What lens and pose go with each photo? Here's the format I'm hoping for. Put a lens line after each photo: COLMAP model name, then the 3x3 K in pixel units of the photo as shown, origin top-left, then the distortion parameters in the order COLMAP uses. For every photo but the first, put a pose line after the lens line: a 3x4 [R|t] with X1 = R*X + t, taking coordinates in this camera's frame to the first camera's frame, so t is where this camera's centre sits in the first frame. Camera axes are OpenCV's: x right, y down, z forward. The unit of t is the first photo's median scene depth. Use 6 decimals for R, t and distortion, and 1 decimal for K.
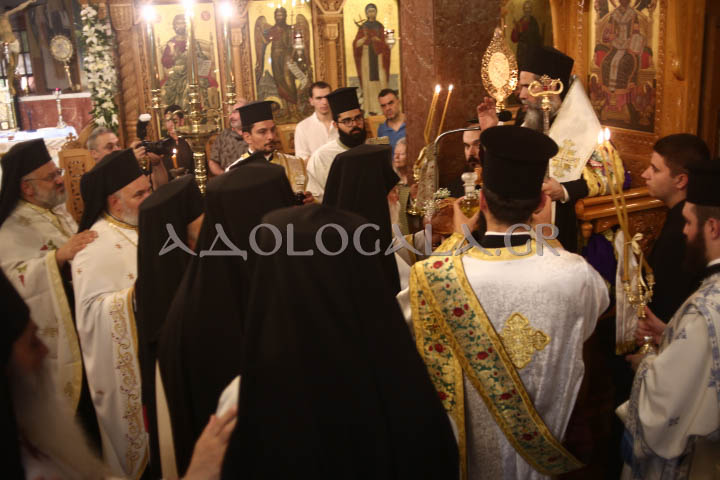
lens RADIAL K [[701.1, 0, 360.0], [0, 701.1, 240.0], [0, 0, 1]] dist [-0.147843, 0.092527]
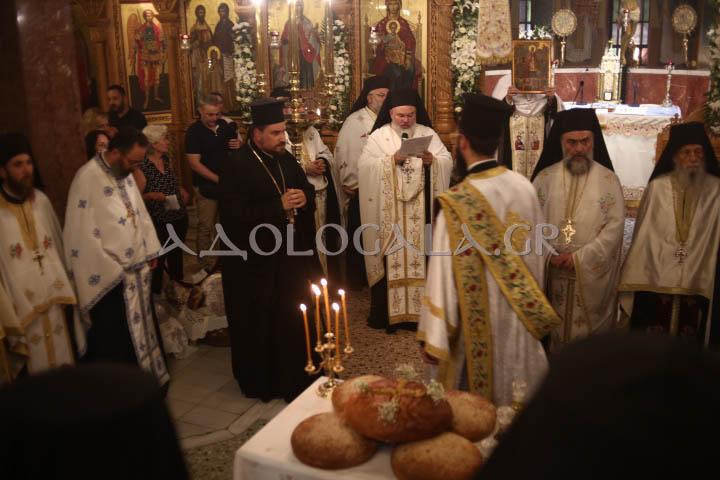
lens RADIAL K [[701.1, 0, 360.0], [0, 701.1, 240.0], [0, 0, 1]] dist [-0.147843, 0.092527]
pose [[0.678579, 0.231594, -0.697062, -0.050528], [-0.207433, 0.970786, 0.120604, -0.019232], [0.704629, 0.062755, 0.706795, 0.099043]]
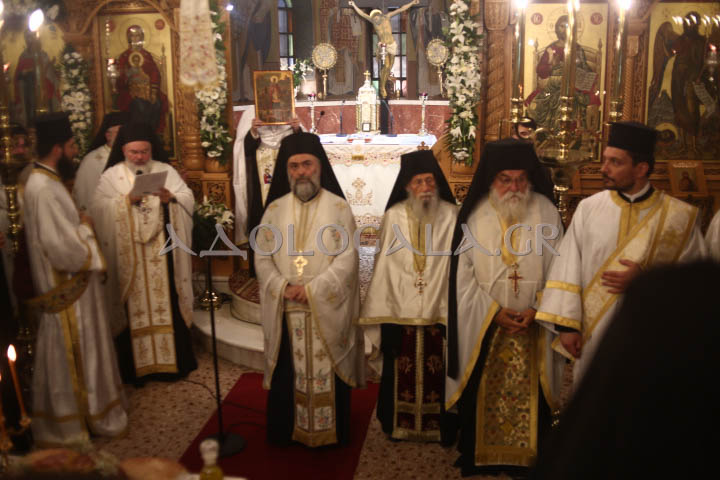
lens RADIAL K [[701.1, 0, 360.0], [0, 701.1, 240.0], [0, 0, 1]] dist [-0.147843, 0.092527]
pose [[0.860105, 0.152455, -0.486802, -0.029224], [-0.165924, 0.986015, 0.015635, -0.028818], [0.482378, 0.067325, 0.873372, 0.159905]]
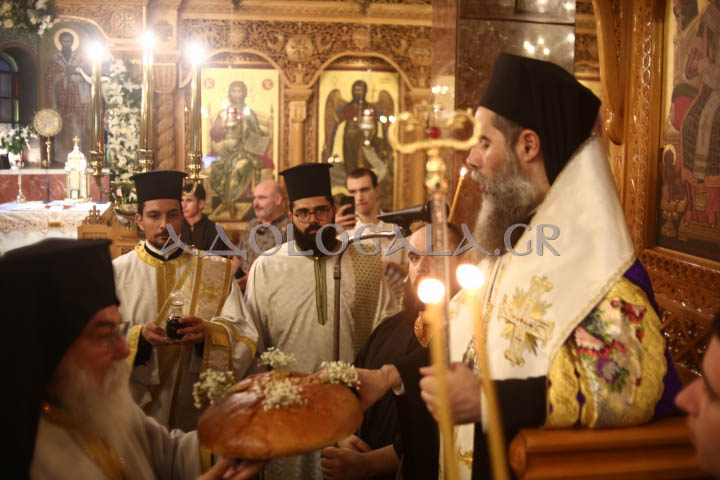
lens RADIAL K [[686.9, 0, 360.0], [0, 686.9, 240.0], [0, 0, 1]] dist [-0.089744, 0.028879]
pose [[0.958374, 0.095490, -0.269073, 0.124208], [-0.134934, 0.982009, -0.132104, -0.042540], [0.251617, 0.162913, 0.954017, 0.252182]]
